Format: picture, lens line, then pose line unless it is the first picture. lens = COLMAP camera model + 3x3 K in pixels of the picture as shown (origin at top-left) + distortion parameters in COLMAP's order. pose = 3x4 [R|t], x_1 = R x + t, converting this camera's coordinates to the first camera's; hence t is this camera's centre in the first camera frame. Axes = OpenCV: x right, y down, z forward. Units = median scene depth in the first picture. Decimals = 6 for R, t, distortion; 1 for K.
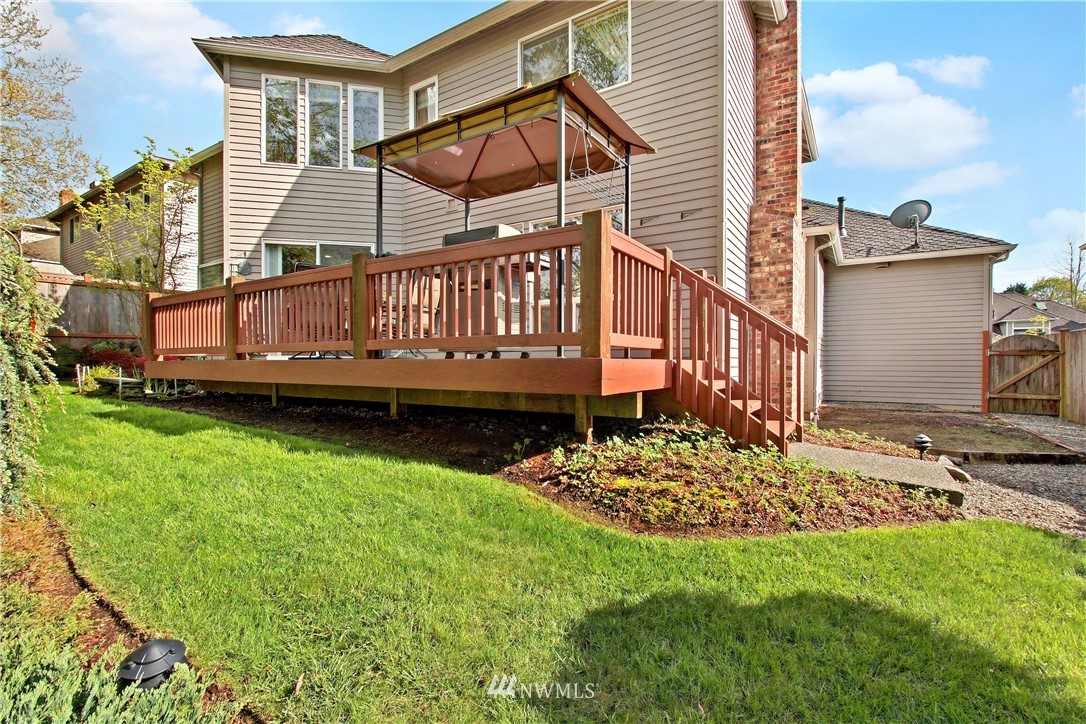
lens RADIAL K [[511.4, 0, 546.1], [0, 511.4, 366.0], [0, 0, 1]] dist [-0.016700, 0.000853]
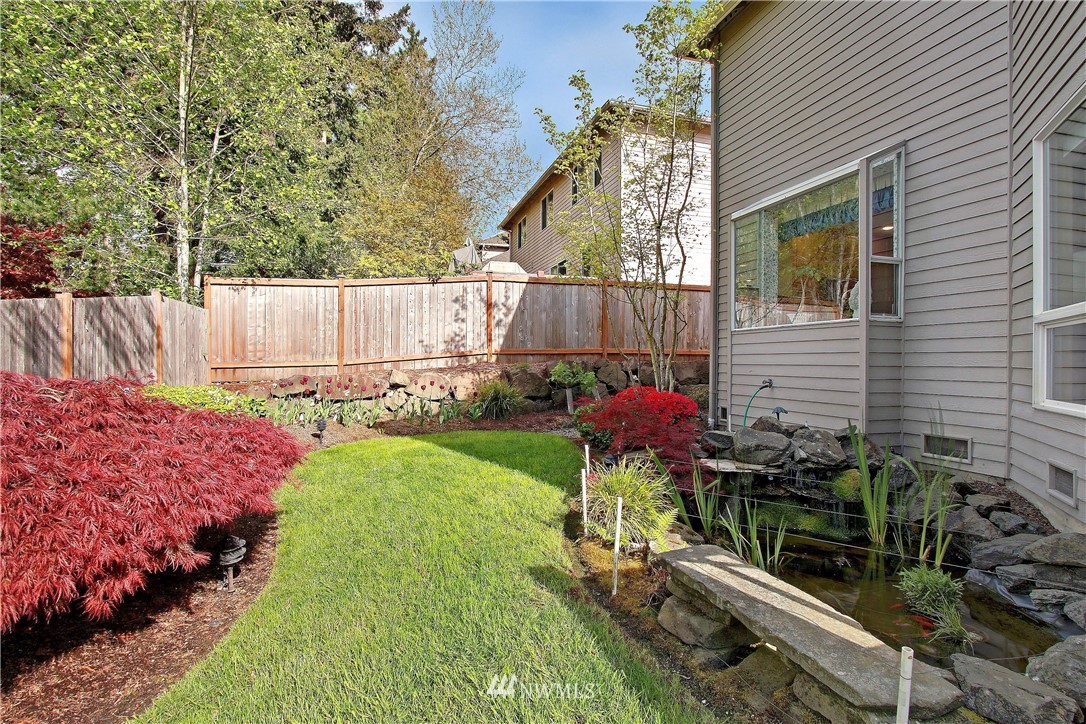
lens RADIAL K [[511.4, 0, 546.1], [0, 511.4, 366.0], [0, 0, 1]] dist [-0.016700, 0.000853]
pose [[0.771298, 0.007948, -0.636425, -0.423778], [-0.006009, 0.999968, 0.005207, -0.042445], [0.636446, -0.000192, 0.771321, 0.422554]]
